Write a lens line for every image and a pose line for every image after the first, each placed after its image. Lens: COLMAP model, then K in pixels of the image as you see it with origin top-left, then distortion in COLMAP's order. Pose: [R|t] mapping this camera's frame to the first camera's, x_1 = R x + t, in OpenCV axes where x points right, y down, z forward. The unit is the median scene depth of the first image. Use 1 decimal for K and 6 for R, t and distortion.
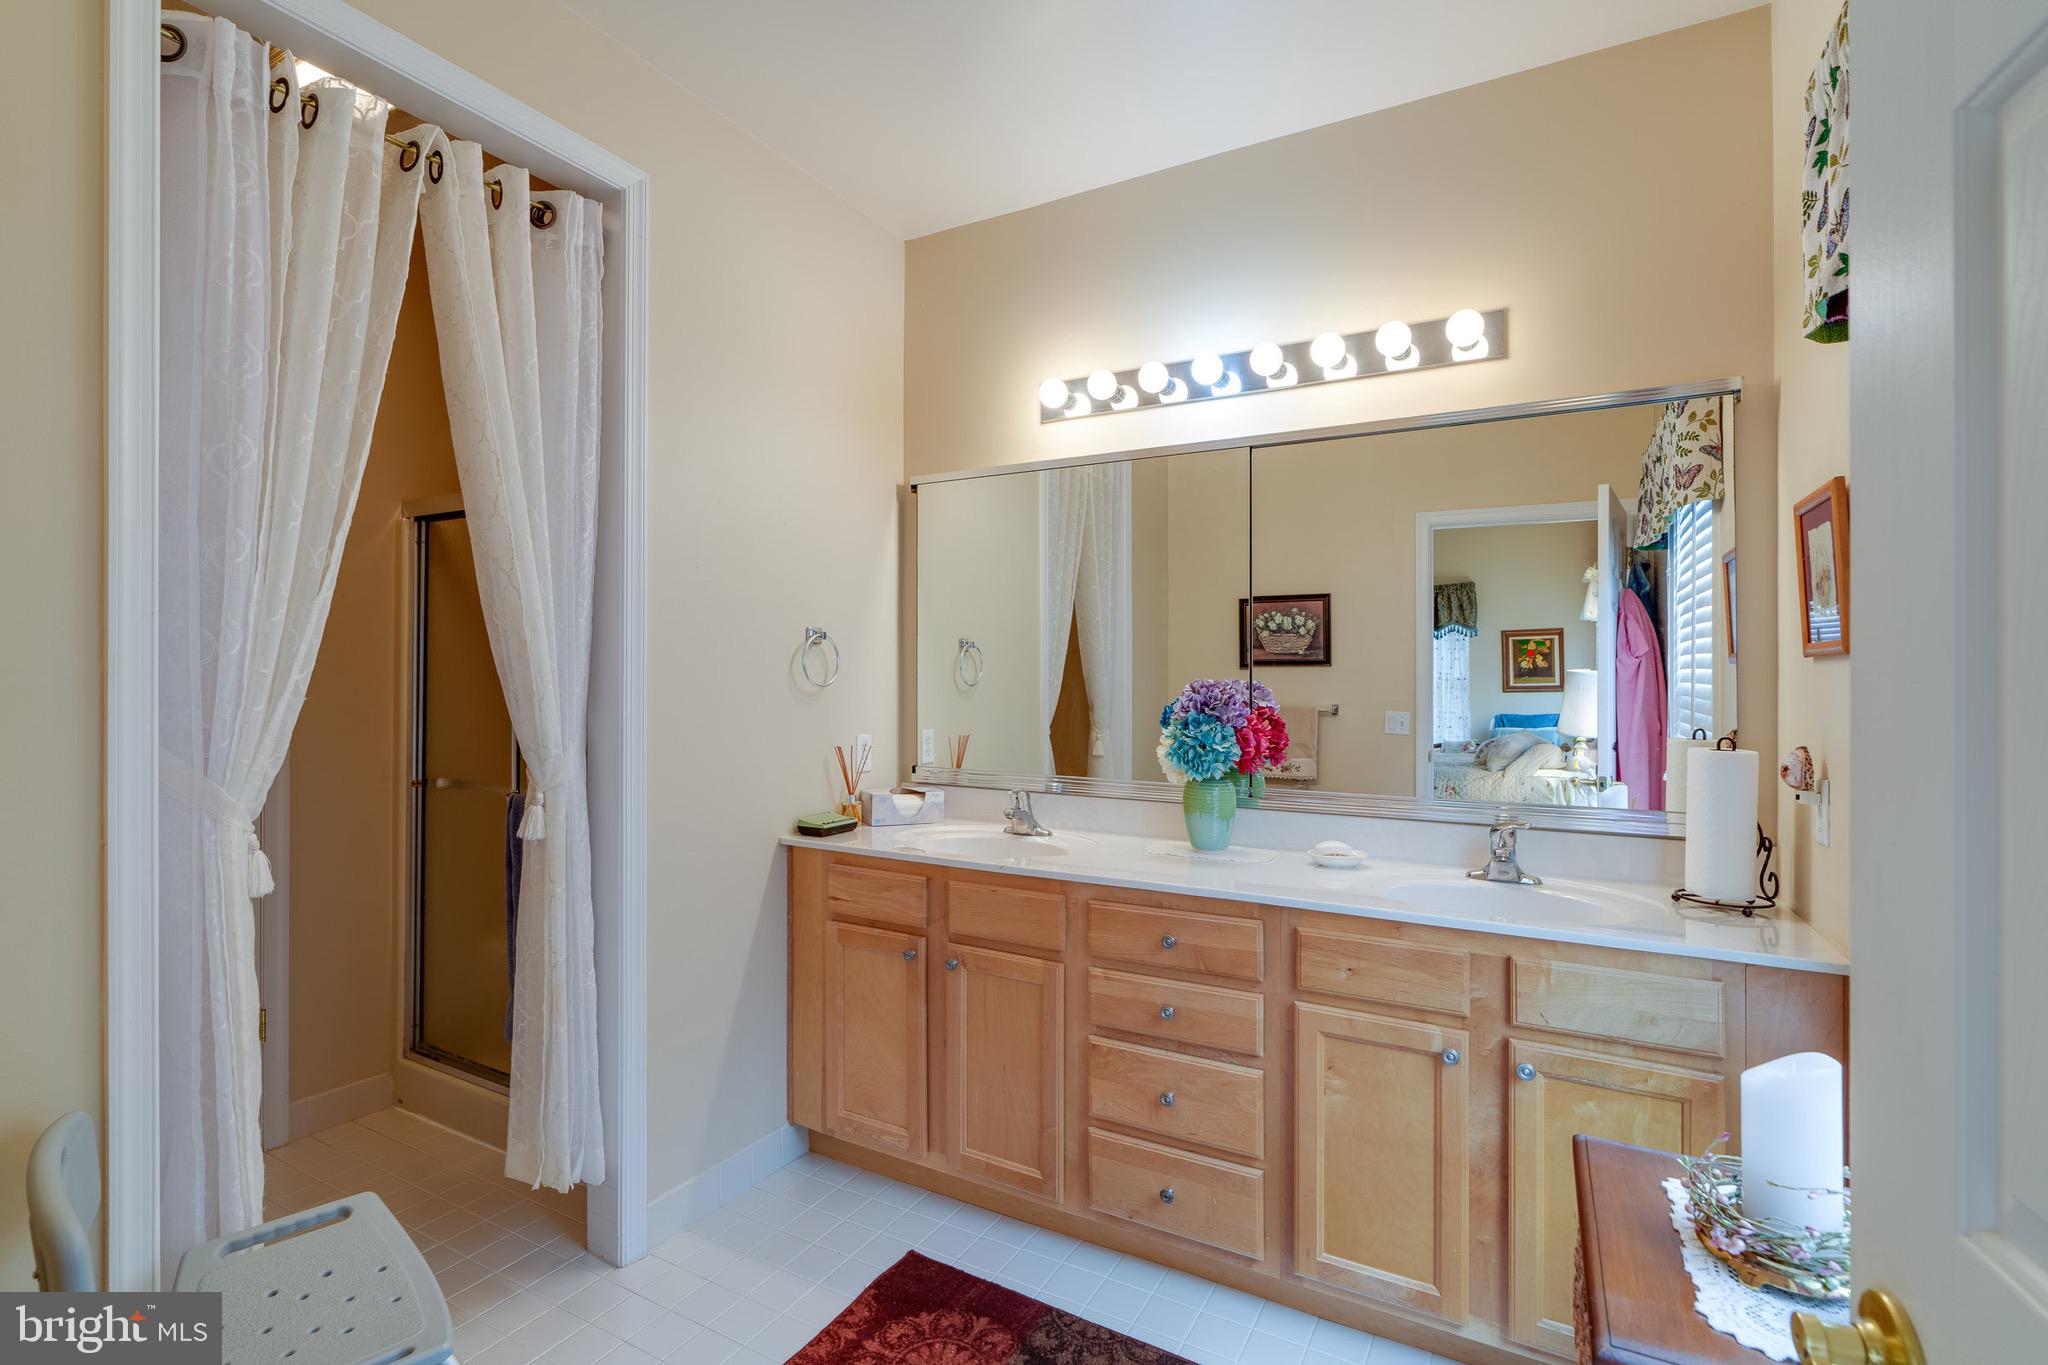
lens RADIAL K [[929.9, 0, 1021.9], [0, 929.9, 675.7], [0, 0, 1]] dist [0.000307, -0.000072]
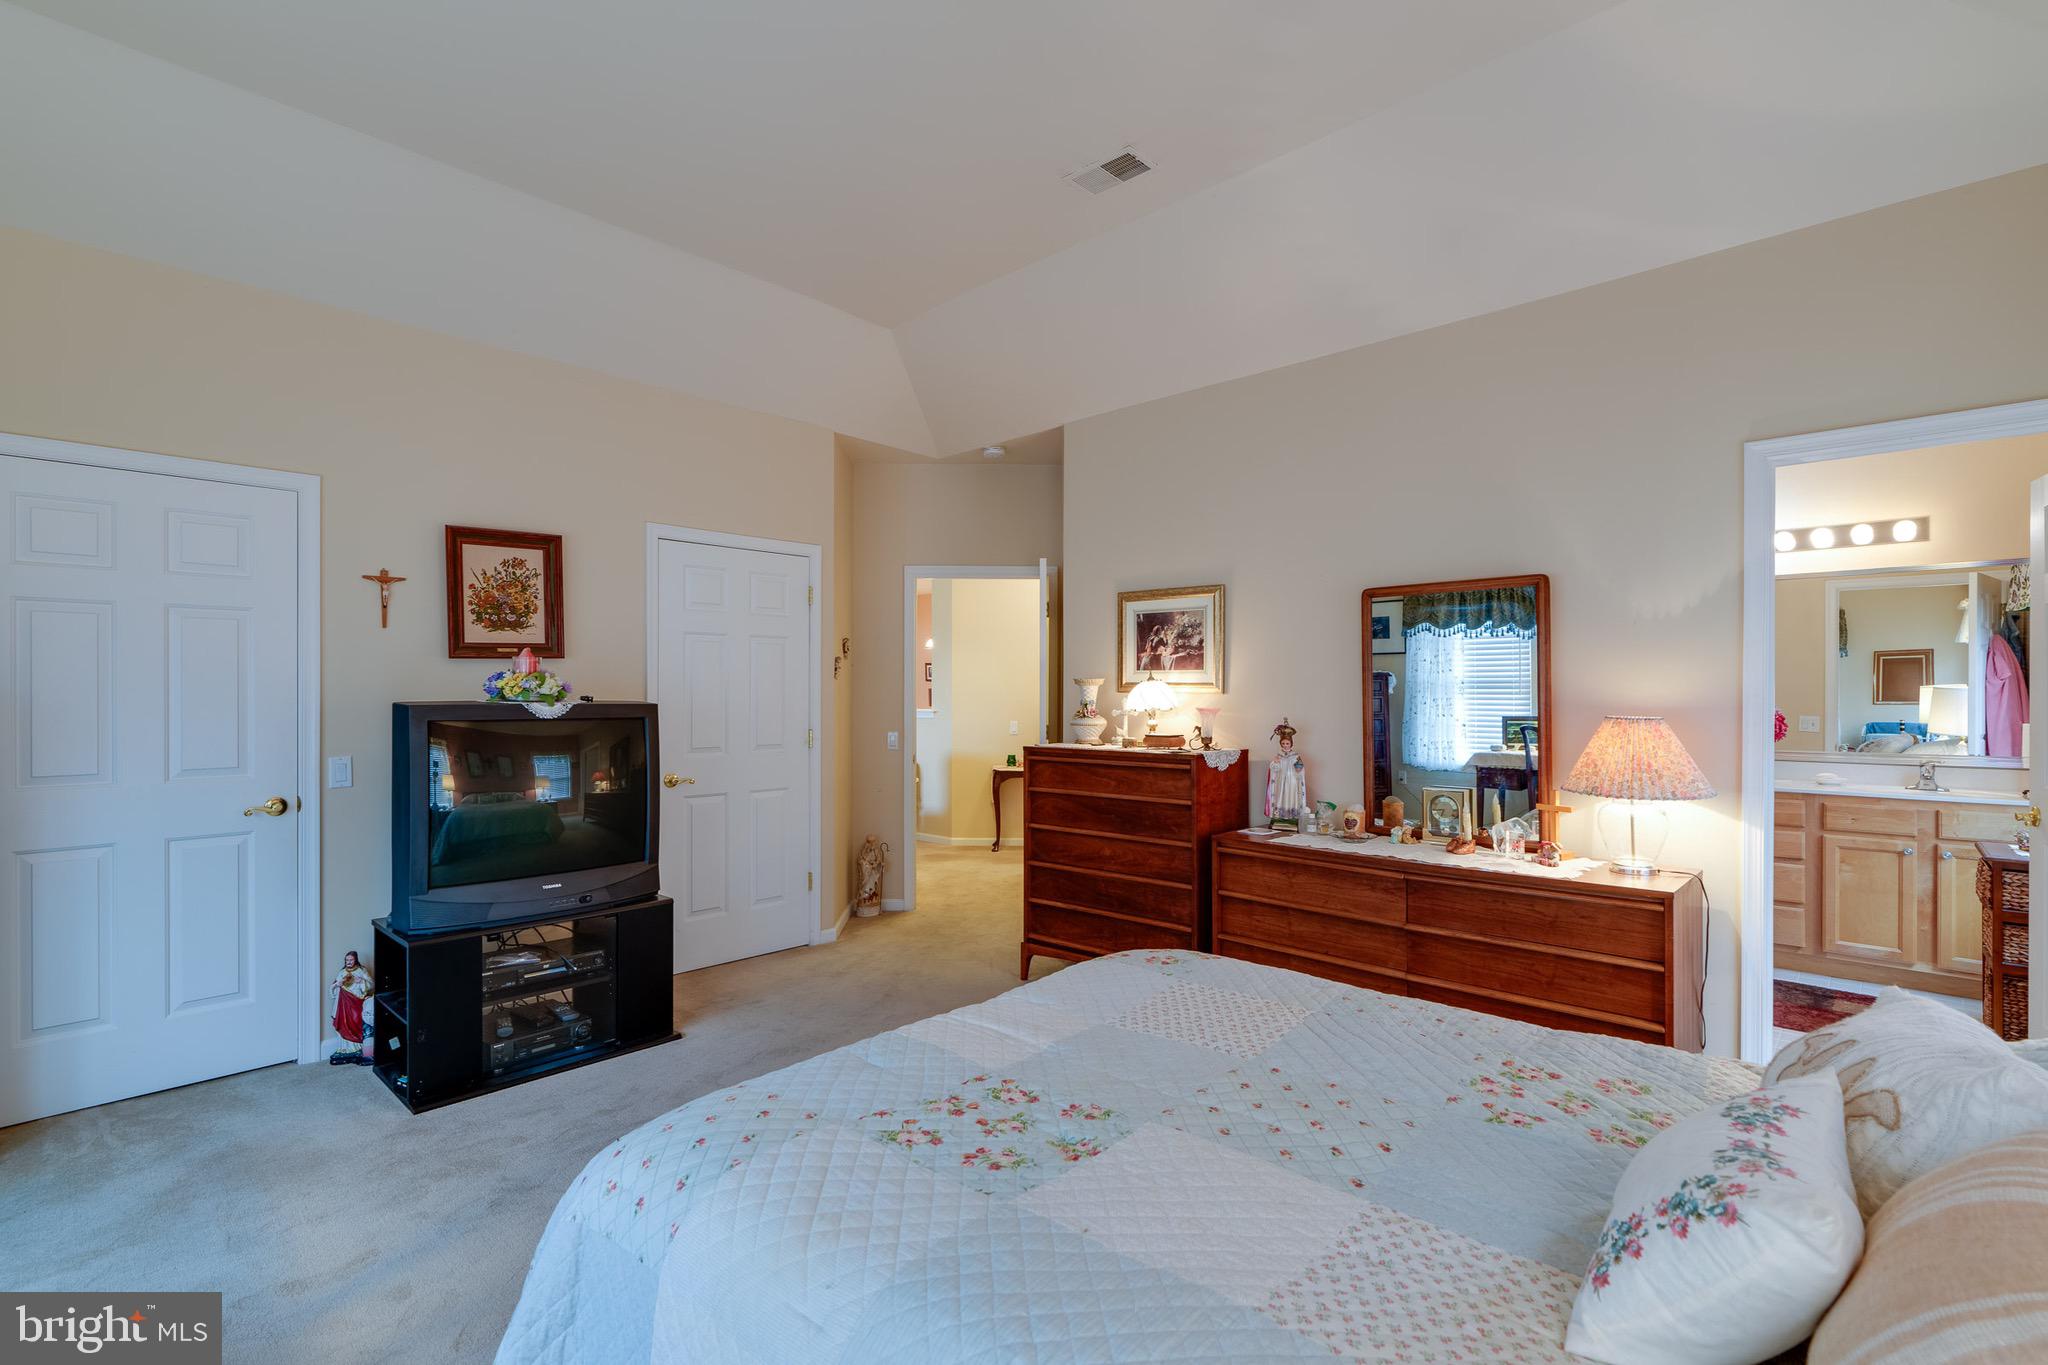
lens RADIAL K [[929.9, 0, 1022.8], [0, 929.9, 691.6], [0, 0, 1]] dist [0.000307, -0.000072]
pose [[0.972086, -0.001293, -0.234620, -1.101132], [0.002231, 0.999991, 0.003733, -0.019039], [0.234613, -0.004152, 0.972080, -1.720797]]
